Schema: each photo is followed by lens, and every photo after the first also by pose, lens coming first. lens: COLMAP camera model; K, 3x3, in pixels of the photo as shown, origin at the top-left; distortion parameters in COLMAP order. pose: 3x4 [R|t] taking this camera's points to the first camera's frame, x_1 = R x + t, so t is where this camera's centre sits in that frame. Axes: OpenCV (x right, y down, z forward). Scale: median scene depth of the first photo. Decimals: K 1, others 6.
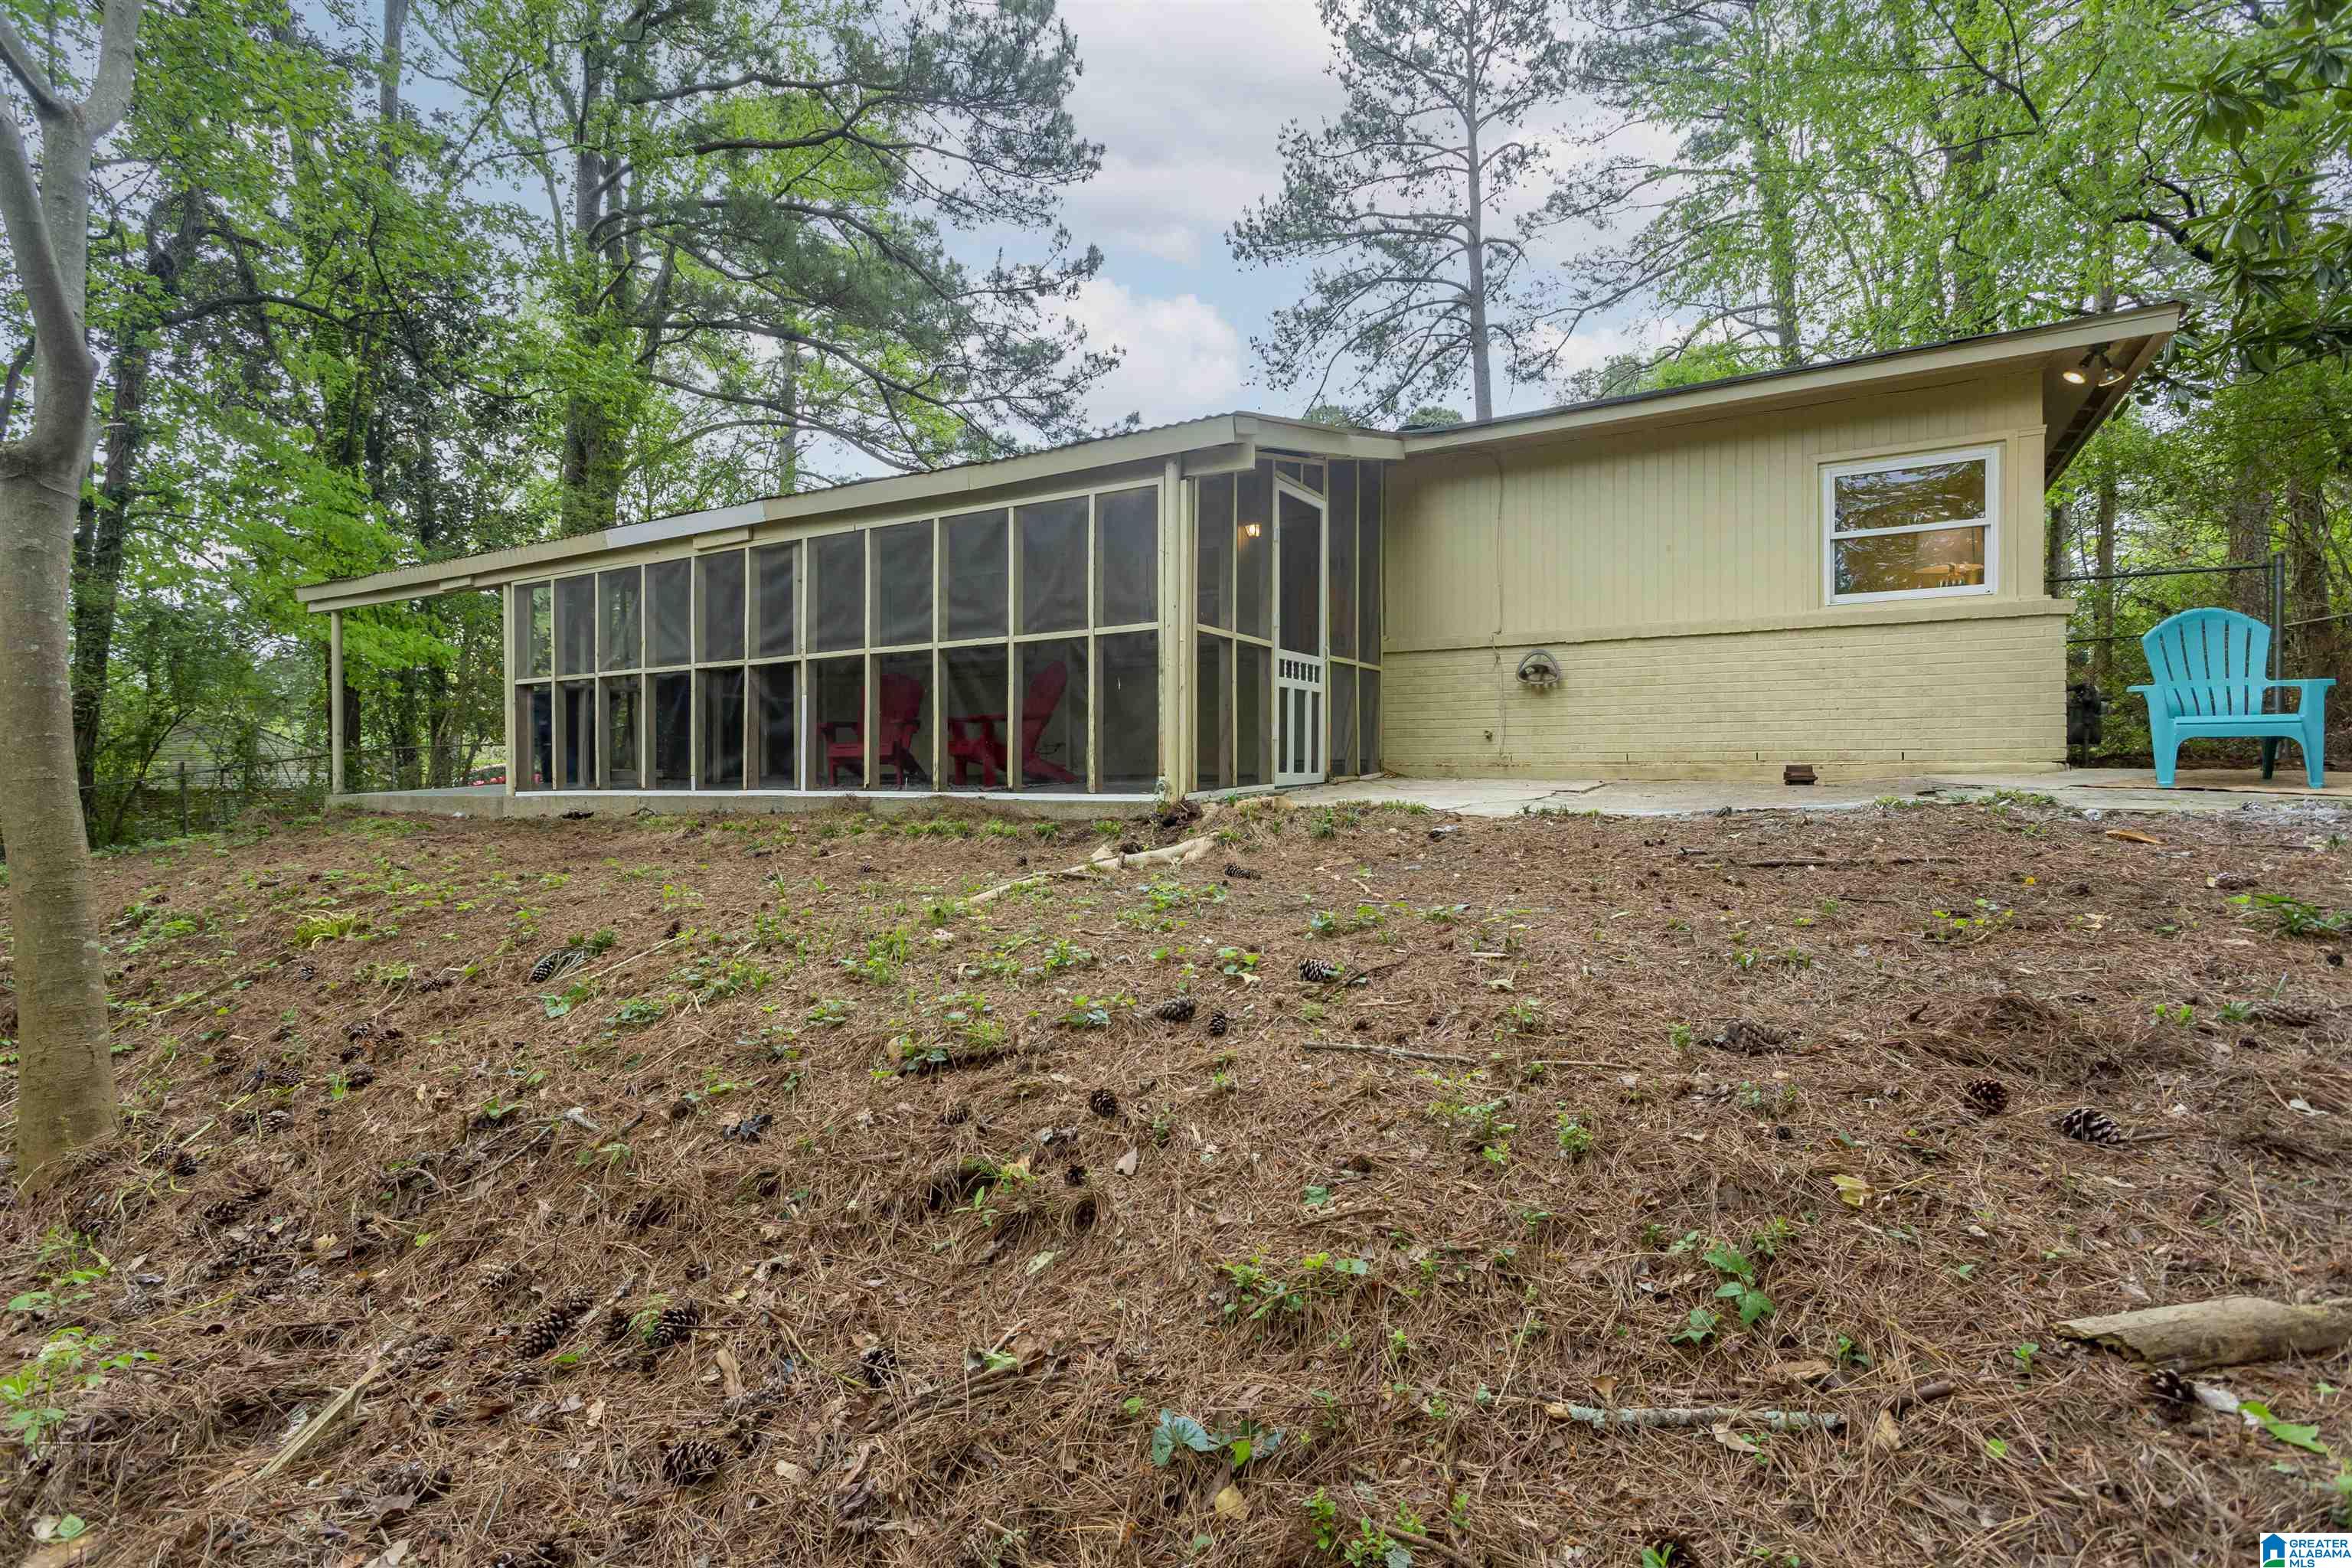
lens RADIAL K [[1111.2, 0, 1186.1], [0, 1111.2, 773.0], [0, 0, 1]] dist [0.001090, 0.001992]
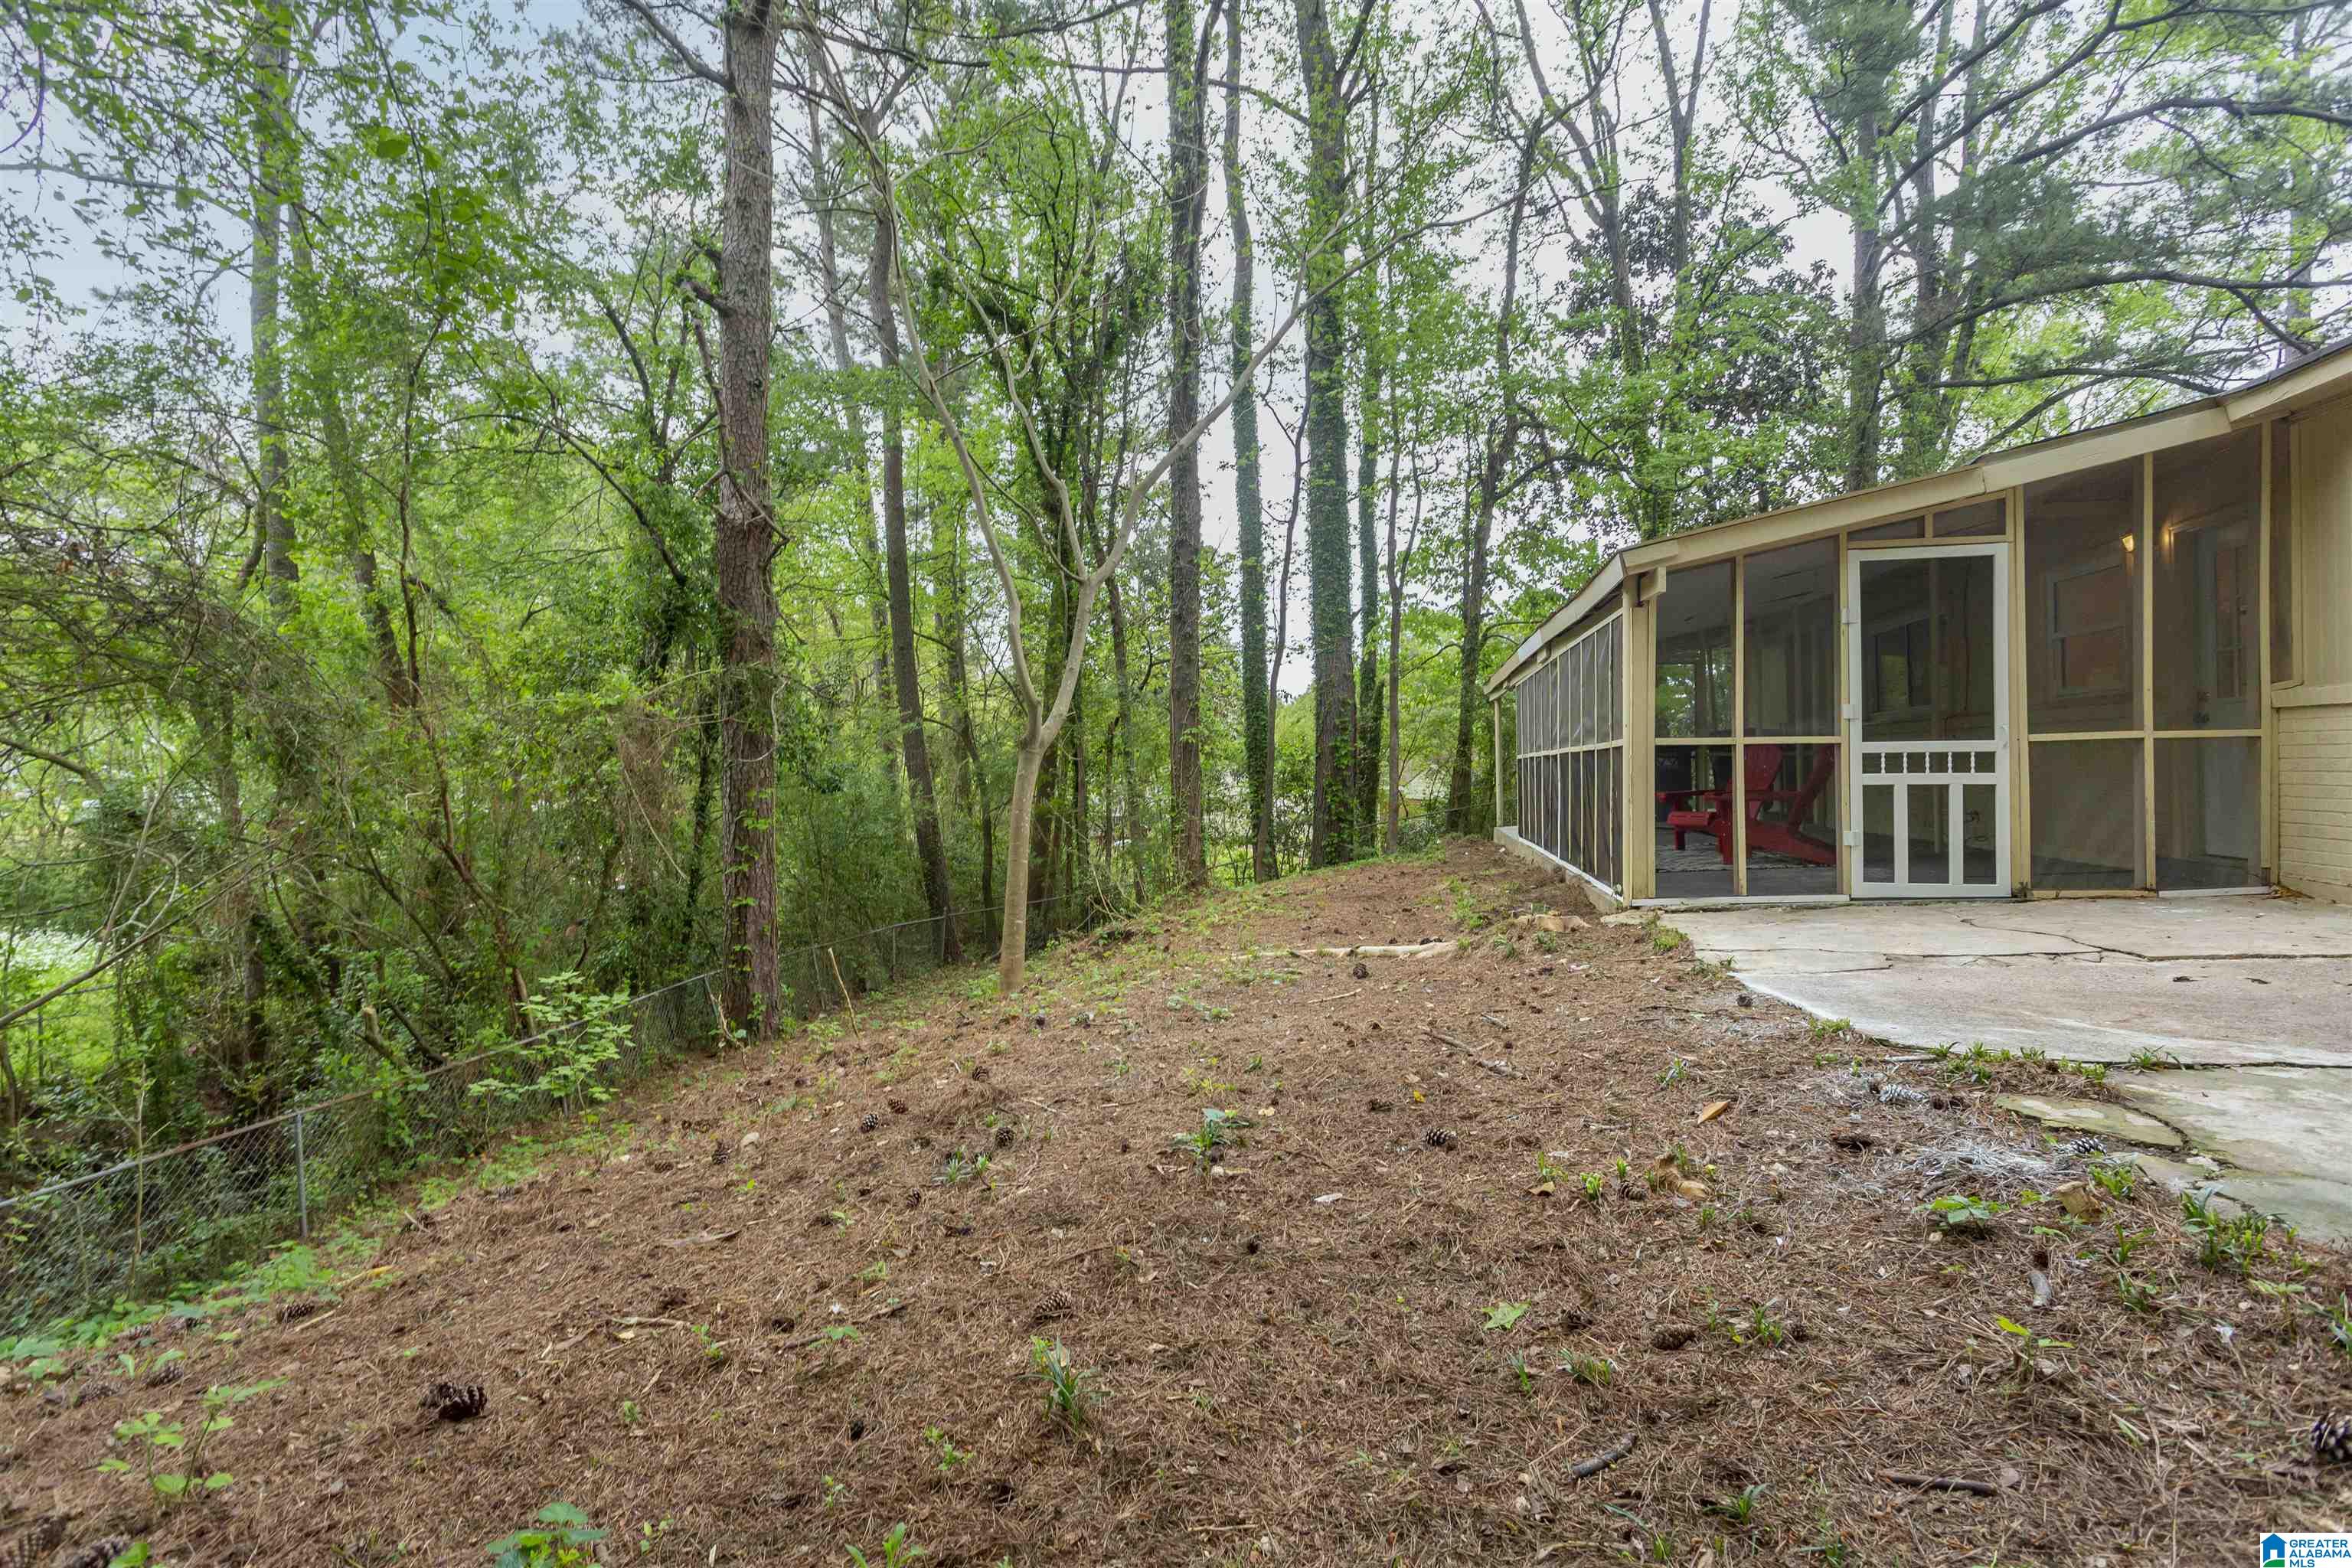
lens RADIAL K [[1111.2, 0, 1174.7], [0, 1111.2, 776.2], [0, 0, 1]] dist [0.001090, 0.001992]
pose [[0.340243, 0.003835, -0.940330, 0.667626], [0.006304, 0.999960, 0.006359, -0.086534], [0.940316, -0.008091, 0.340206, 0.172282]]
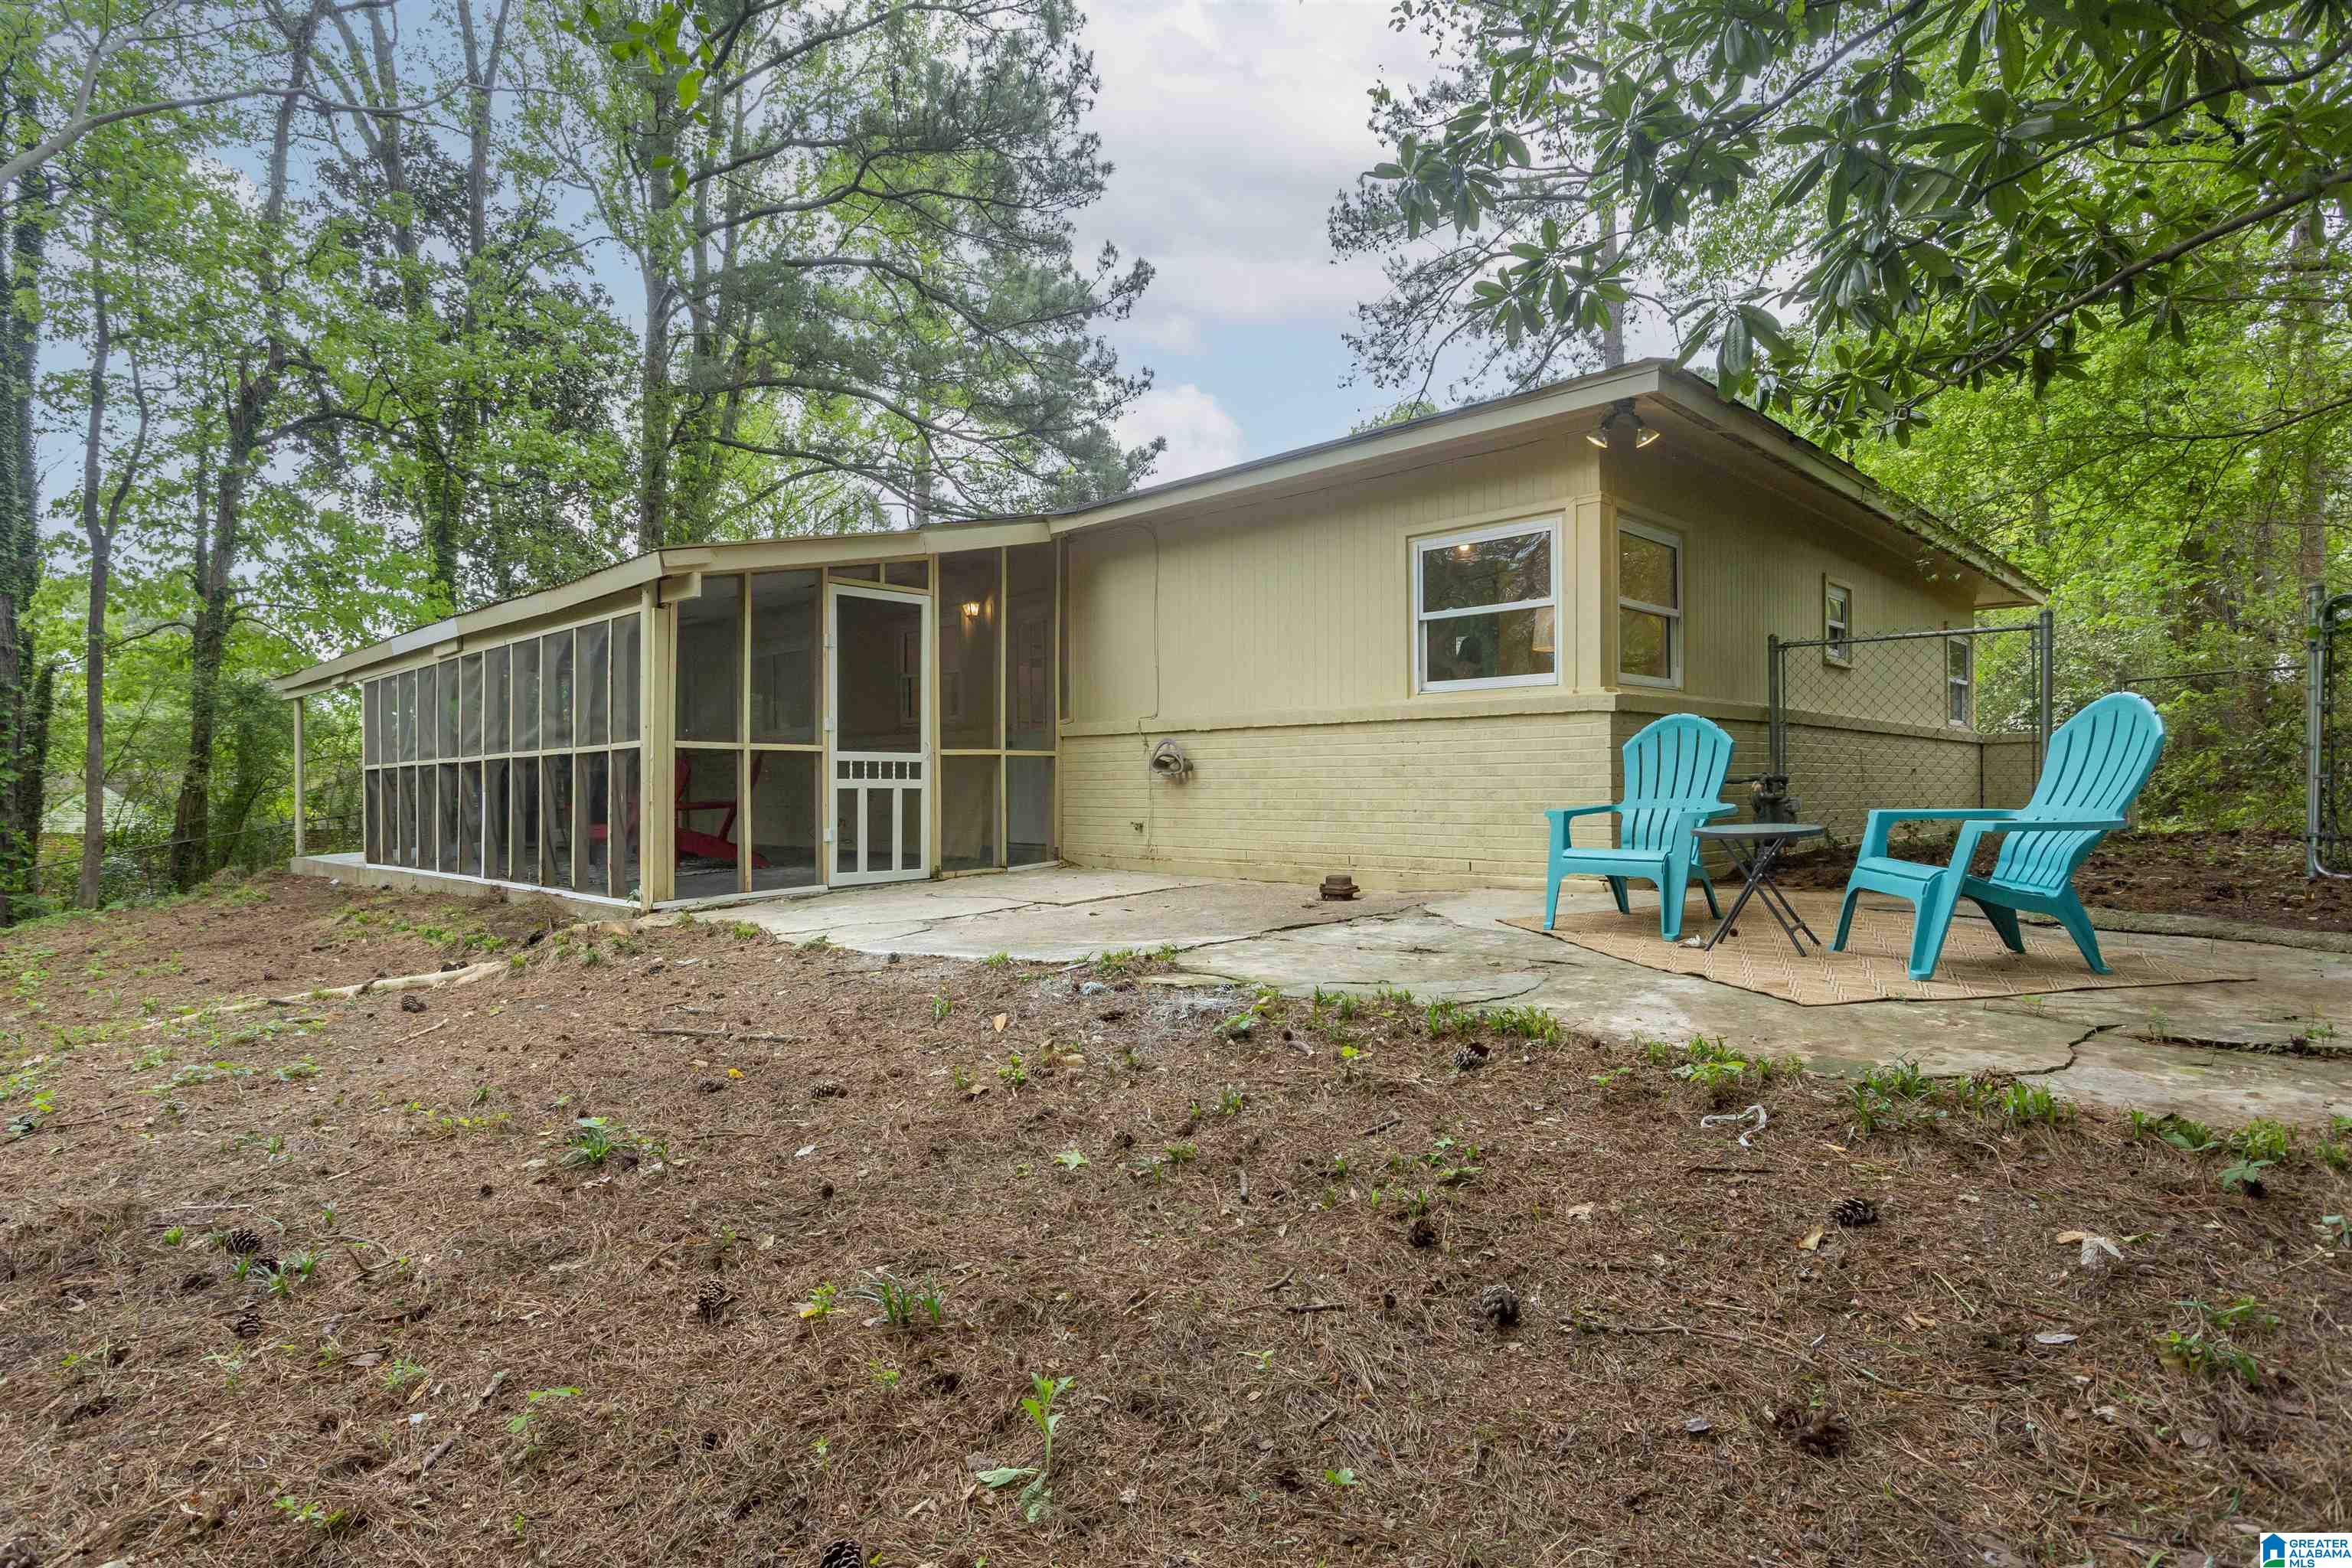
lens RADIAL K [[1199.7, 0, 1122.2], [0, 1199.7, 802.2], [0, 0, 1]] dist [-0.008772, 0.003517]
pose [[0.969345, 0.000568, -0.245701, 0.556045], [0.001109, 0.999977, 0.006686, -0.066702], [0.245700, -0.006753, 0.969323, 0.001973]]
